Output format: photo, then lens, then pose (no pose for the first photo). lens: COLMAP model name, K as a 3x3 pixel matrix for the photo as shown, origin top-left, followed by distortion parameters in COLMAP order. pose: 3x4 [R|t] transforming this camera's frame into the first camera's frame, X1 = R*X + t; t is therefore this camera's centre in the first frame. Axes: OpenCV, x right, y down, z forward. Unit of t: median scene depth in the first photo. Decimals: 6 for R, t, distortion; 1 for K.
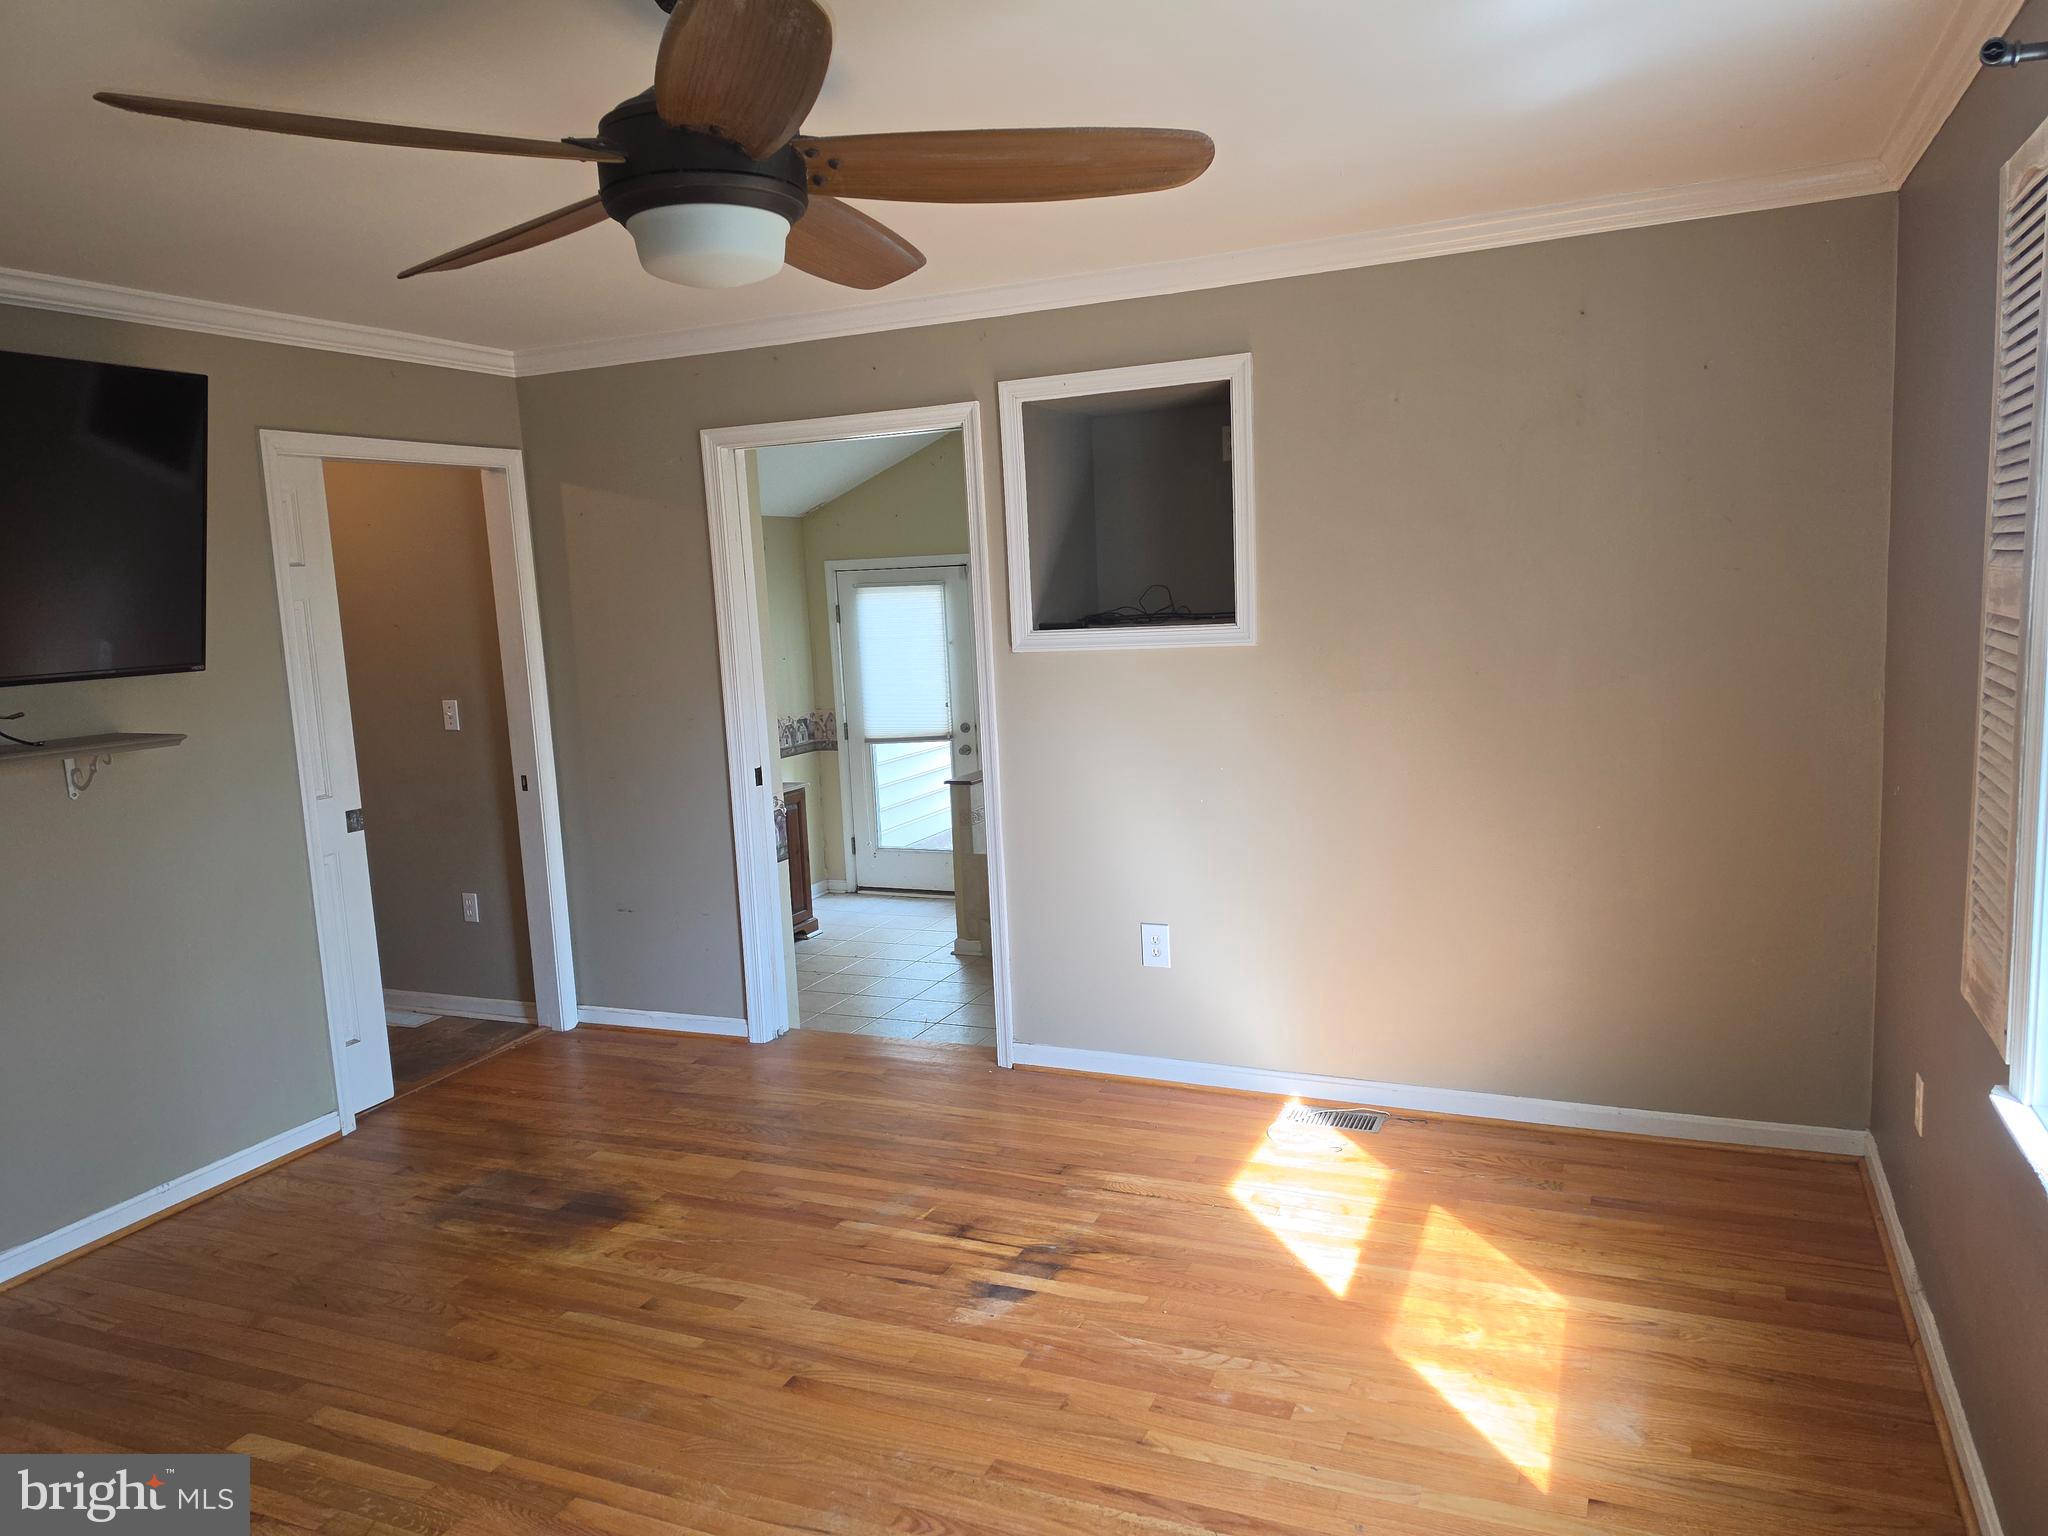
lens RADIAL K [[1402.7, 0, 1043.8], [0, 1402.7, 778.2], [0, 0, 1]] dist [0.049914, -0.048098]
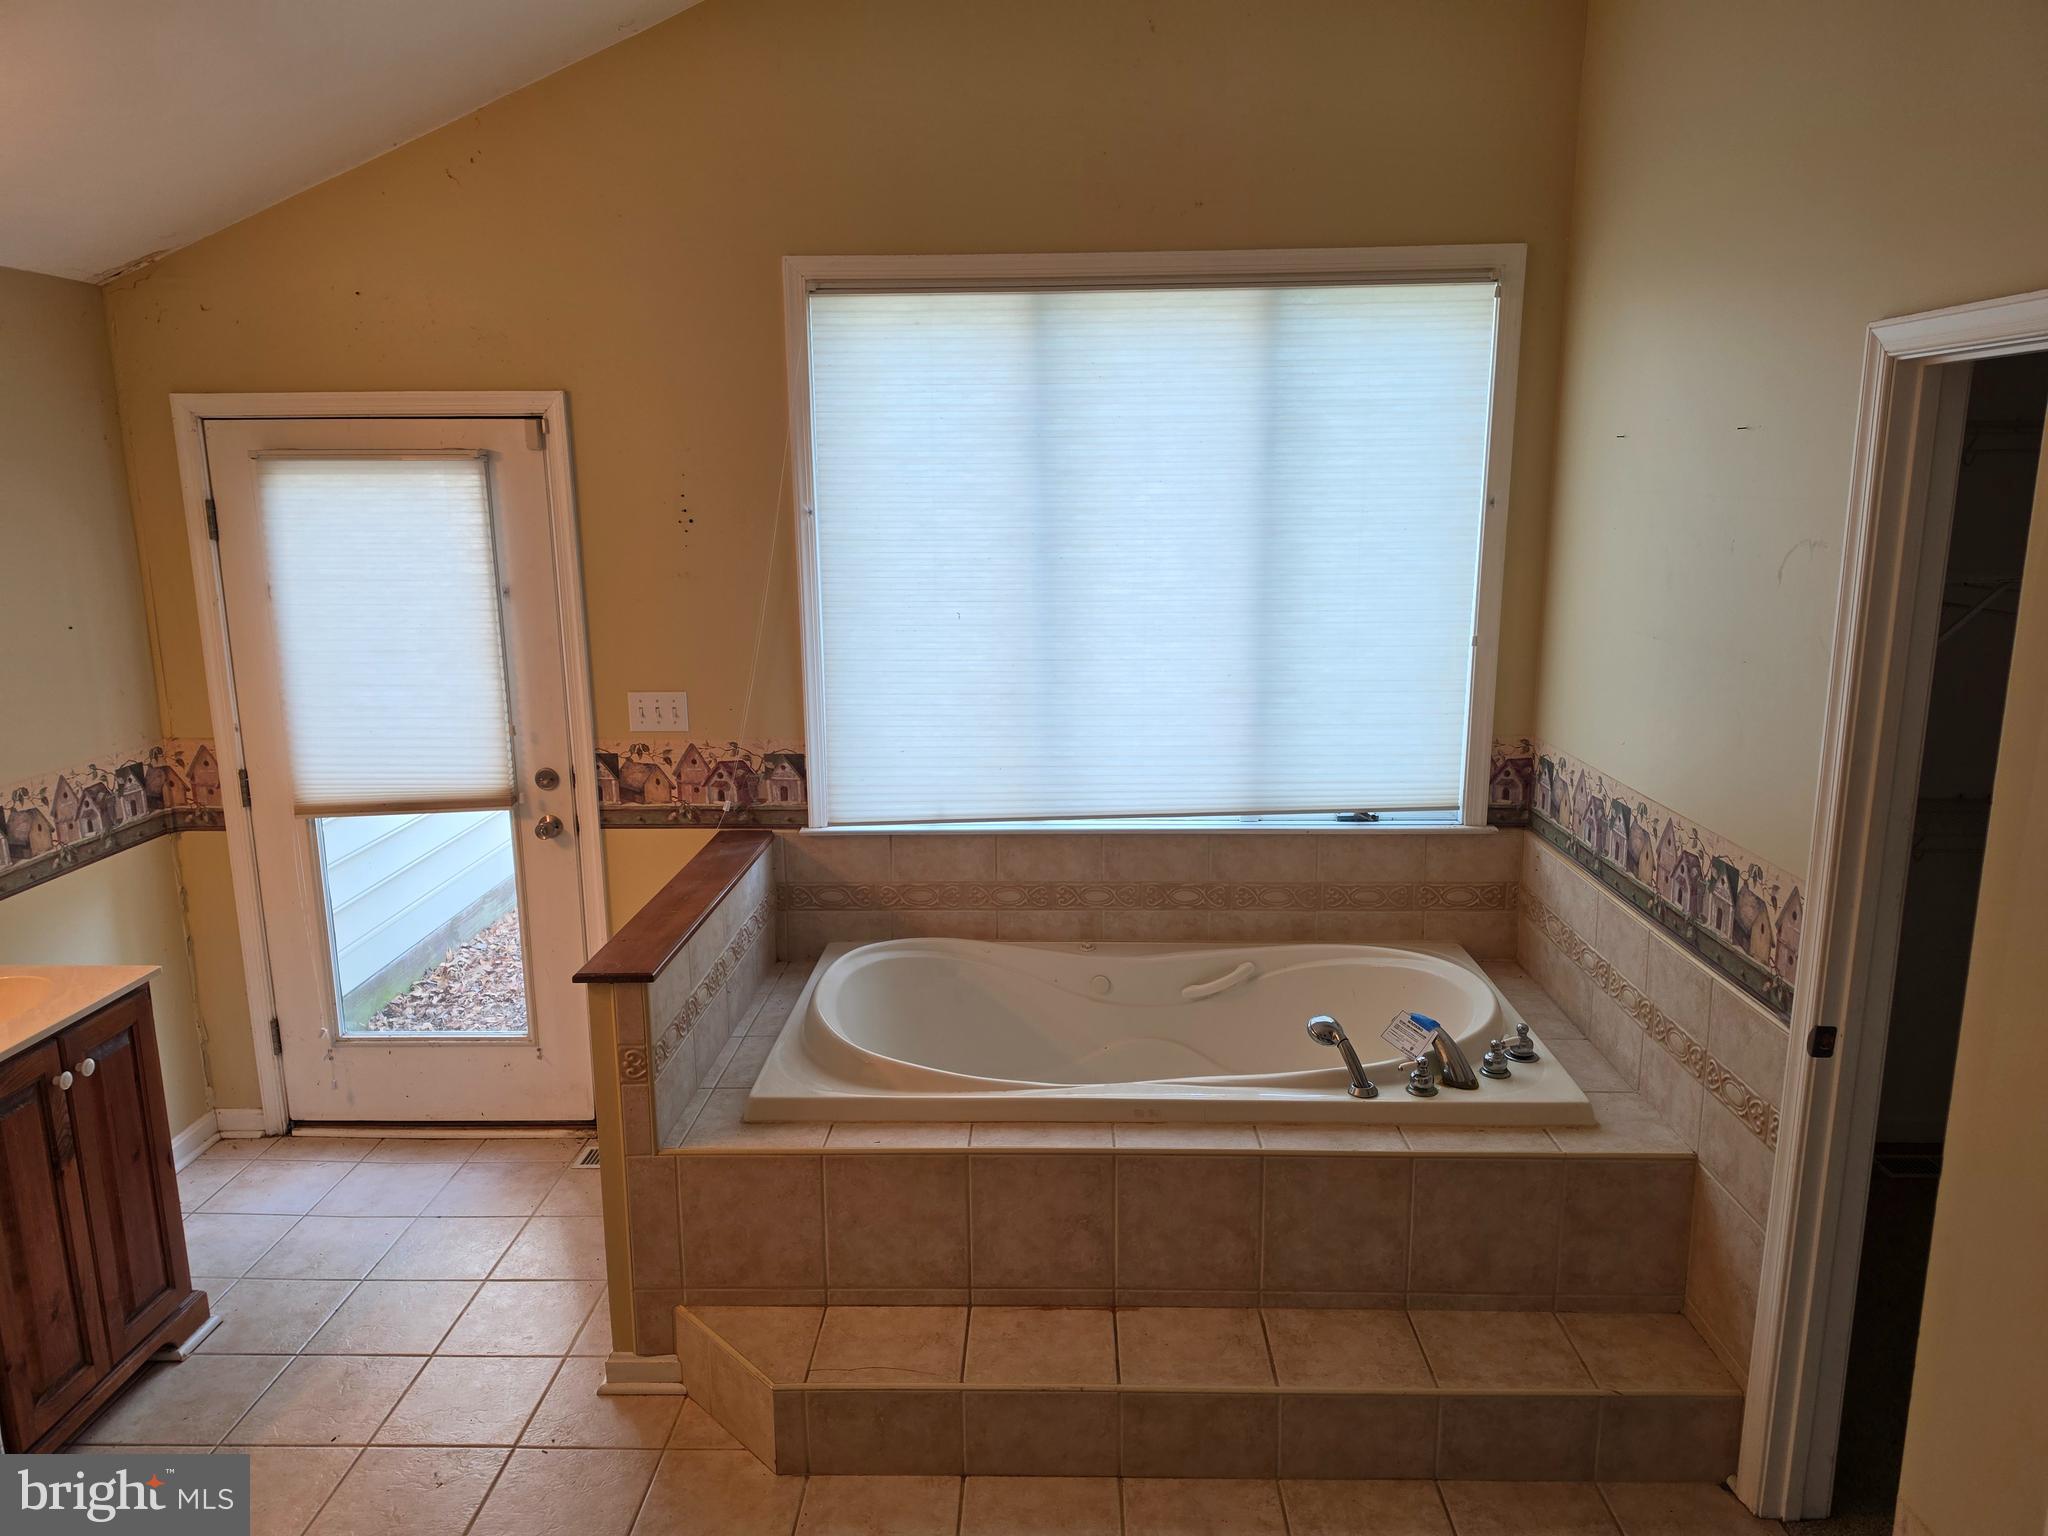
lens RADIAL K [[1402.7, 0, 1003.9], [0, 1402.7, 770.7], [0, 0, 1]] dist [0.049914, -0.048098]
pose [[0.926537, -0.041516, 0.373907, -0.085362], [0.019846, 0.997902, 0.061623, -0.061216], [-0.375681, -0.049675, 0.925417, 0.491723]]
